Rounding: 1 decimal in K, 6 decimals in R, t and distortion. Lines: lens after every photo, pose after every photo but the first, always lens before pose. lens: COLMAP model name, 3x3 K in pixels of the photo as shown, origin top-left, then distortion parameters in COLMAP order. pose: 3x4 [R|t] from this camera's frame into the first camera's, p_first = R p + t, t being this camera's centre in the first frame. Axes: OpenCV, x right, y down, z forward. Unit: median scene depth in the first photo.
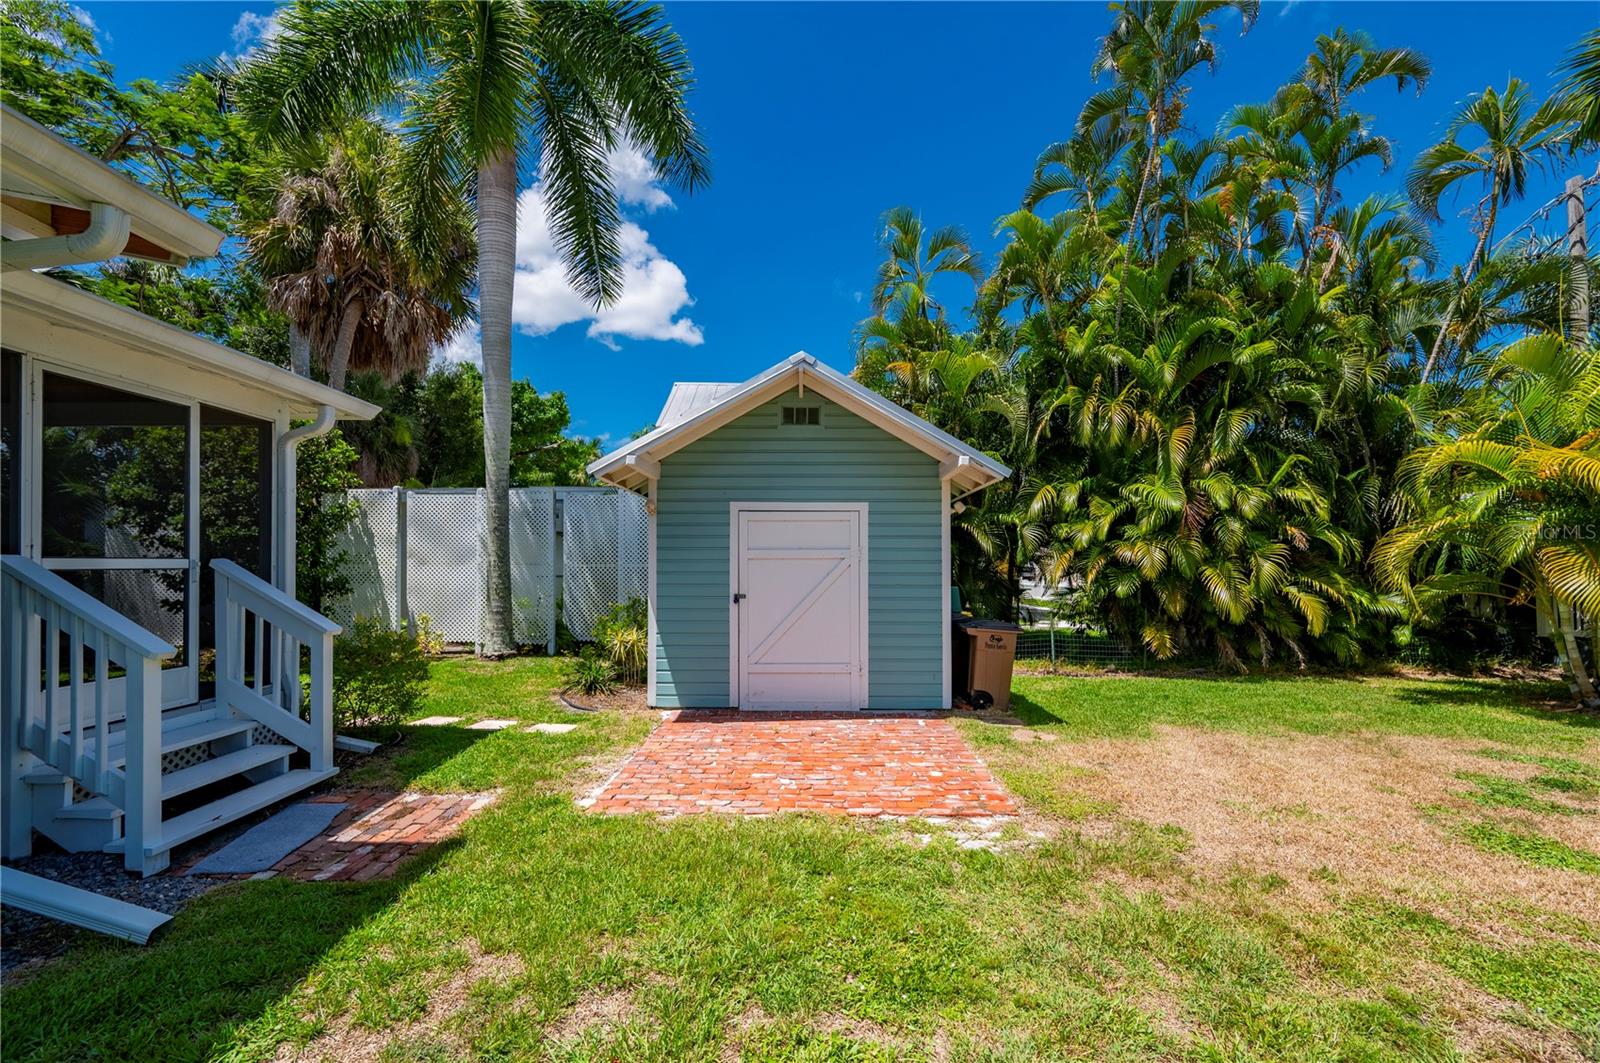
lens RADIAL K [[646.7, 0, 797.4], [0, 646.7, 533.1], [0, 0, 1]] dist [-0.002014, 0.000130]
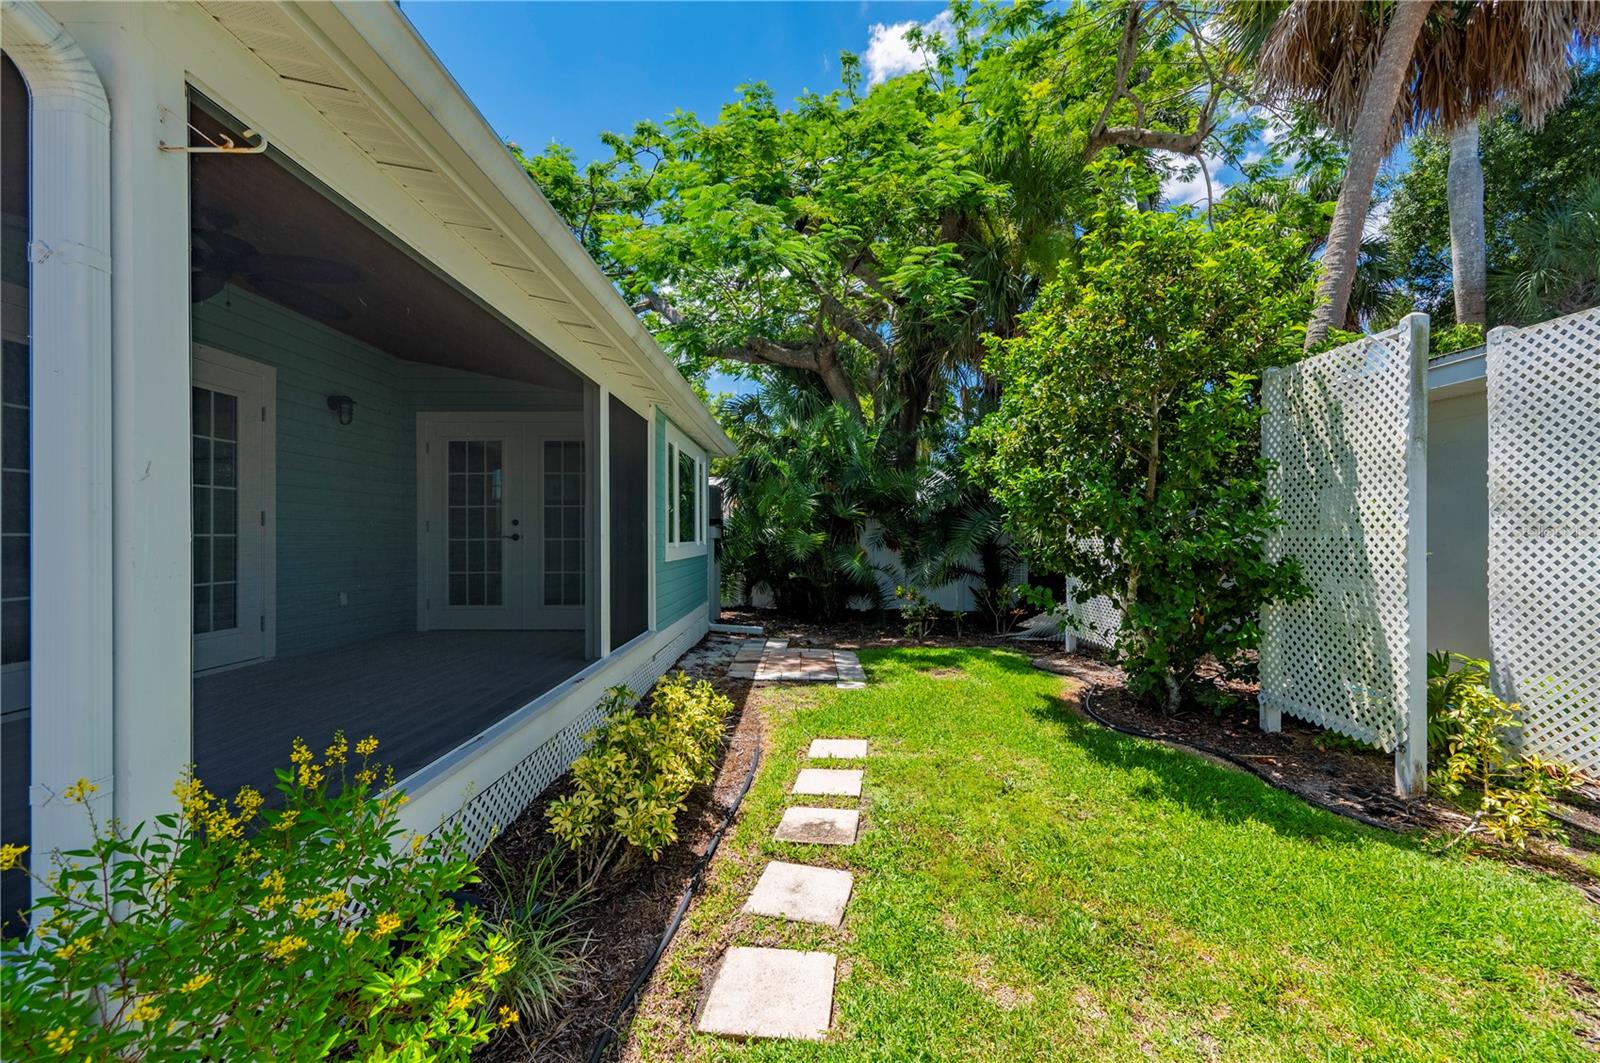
lens RADIAL K [[646.7, 0, 797.4], [0, 646.7, 533.1], [0, 0, 1]] dist [-0.002014, 0.000130]
pose [[-0.000789, -0.005996, -0.999982, -0.505620], [0.053807, 0.998533, -0.006030, 0.064788], [0.998551, -0.053811, -0.000465, 1.281308]]
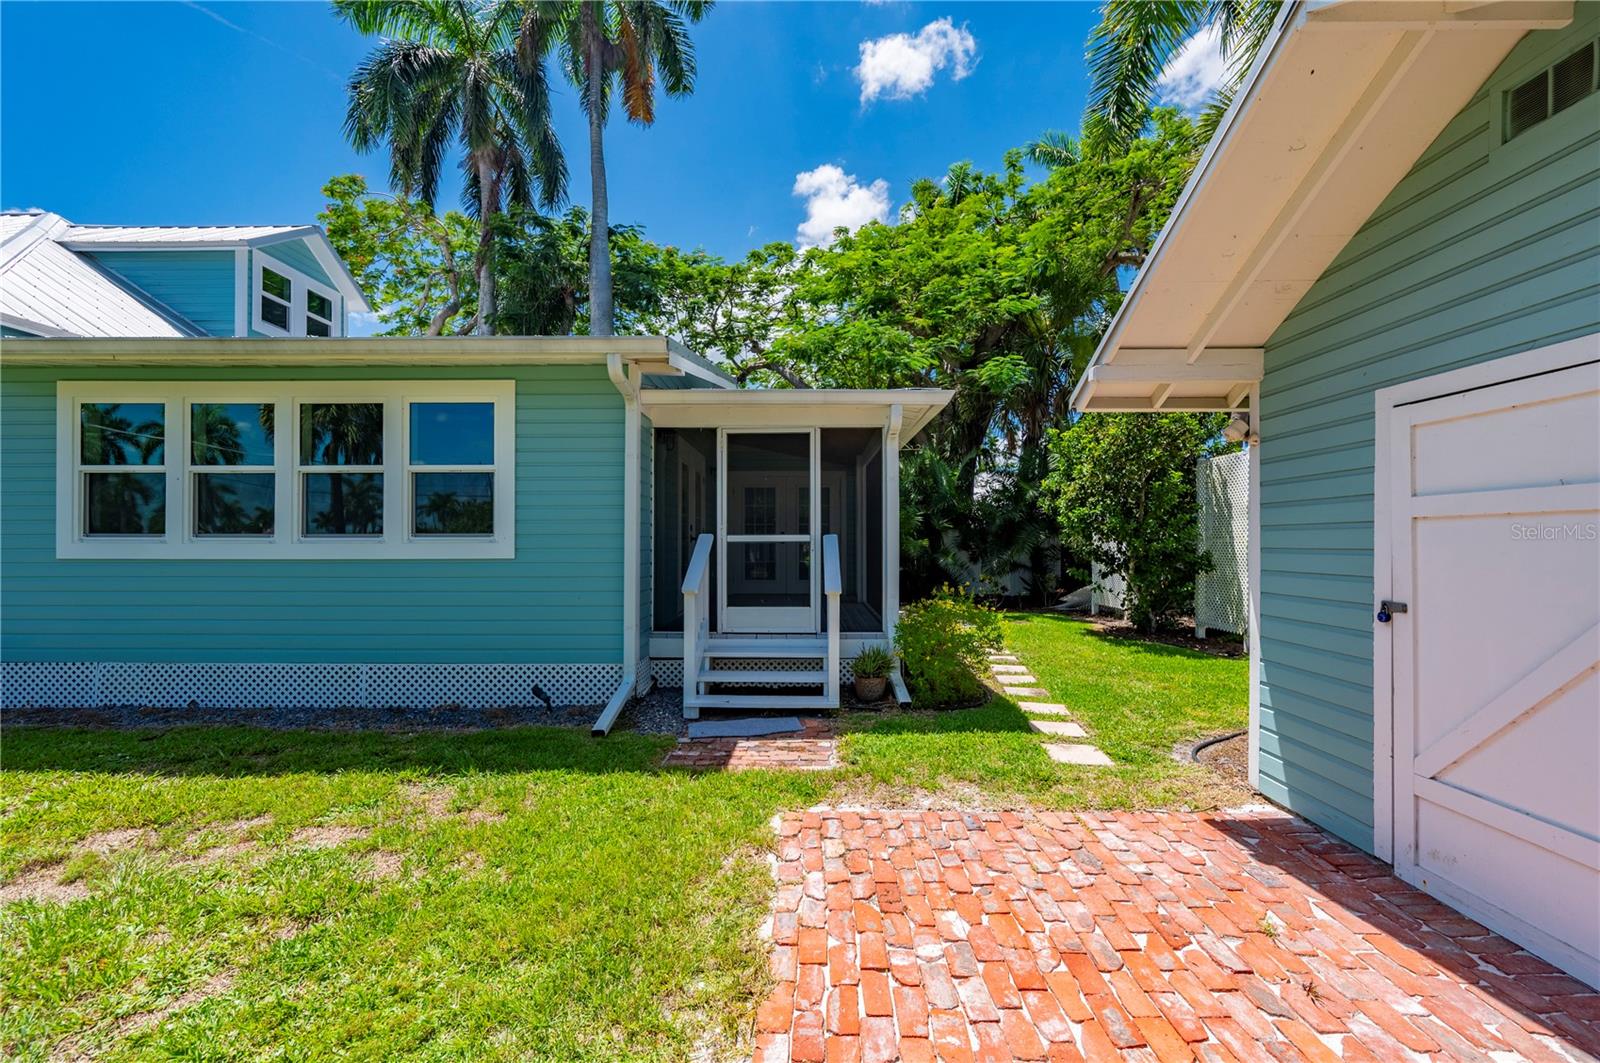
lens RADIAL K [[646.7, 0, 797.4], [0, 646.7, 533.1], [0, 0, 1]] dist [-0.002014, 0.000130]
pose [[-0.011406, -0.015968, -0.999807, 0.448560], [0.051081, 0.998558, -0.016531, 0.047748], [0.998629, -0.051259, -0.010574, 0.815755]]
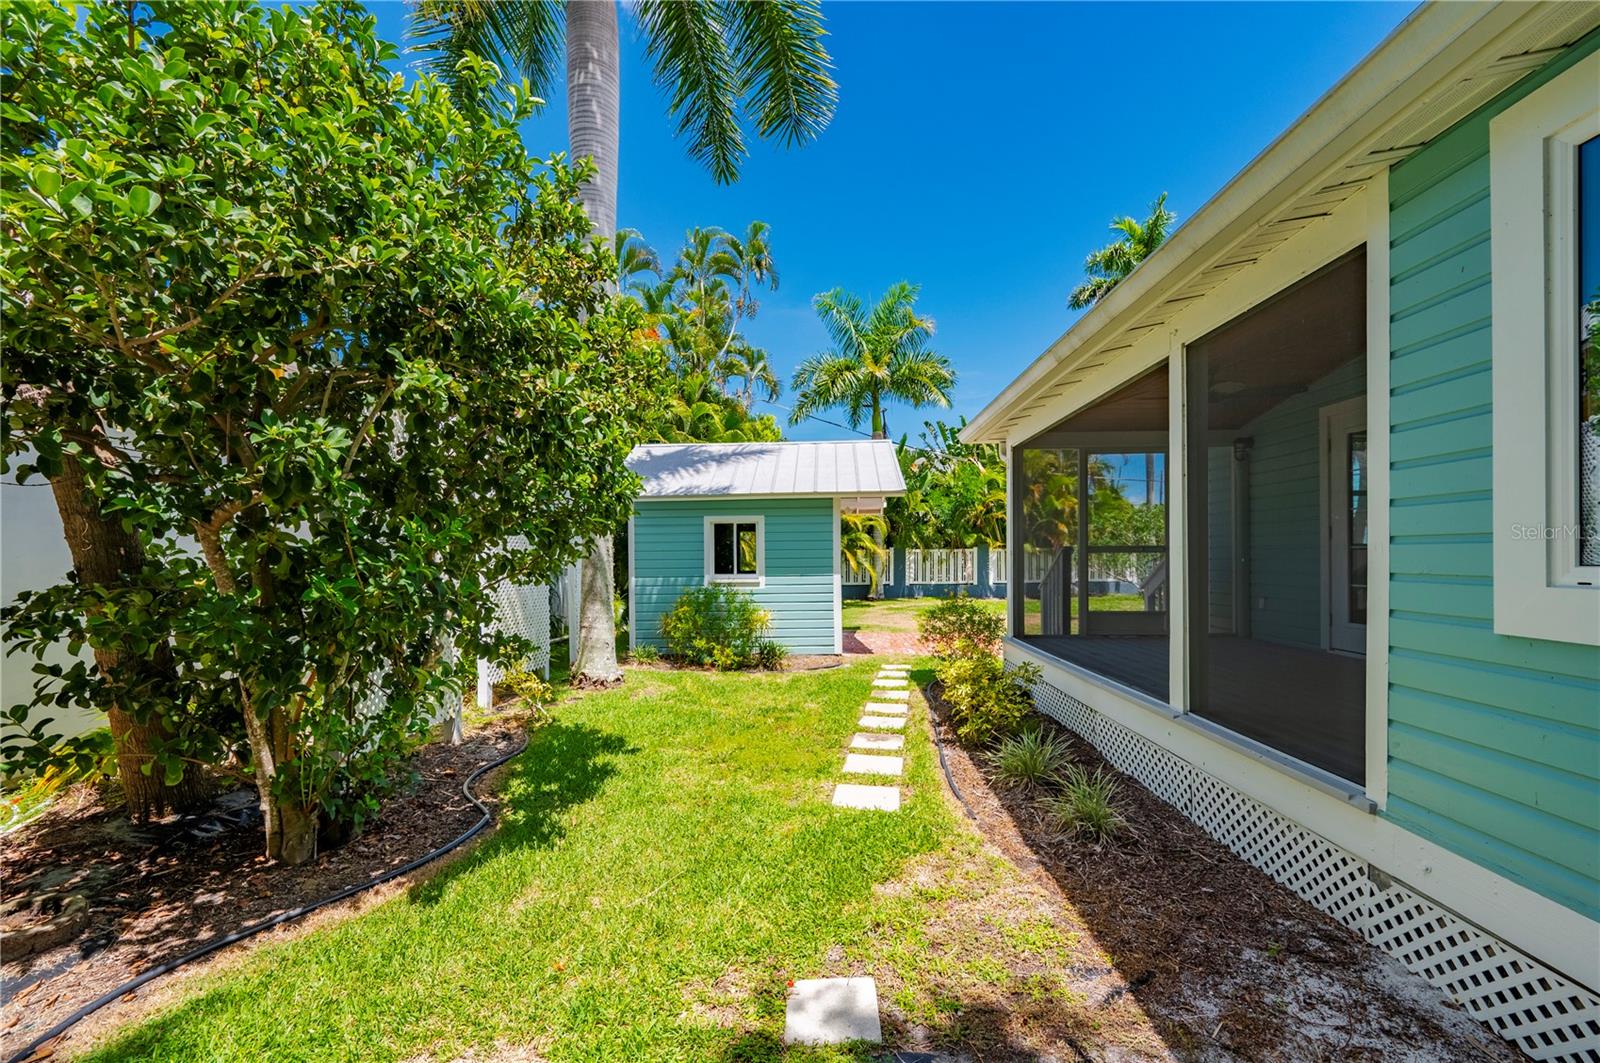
lens RADIAL K [[657.9, 0, 801.0], [0, 657.9, 557.6], [0, 0, 1]] dist [-0.002145, 0.000552]
pose [[0.029936, -0.007239, 0.999526, -2.152011], [-0.038203, 0.999235, 0.008381, 0.070777], [-0.998821, -0.038436, 0.029637, 1.384147]]
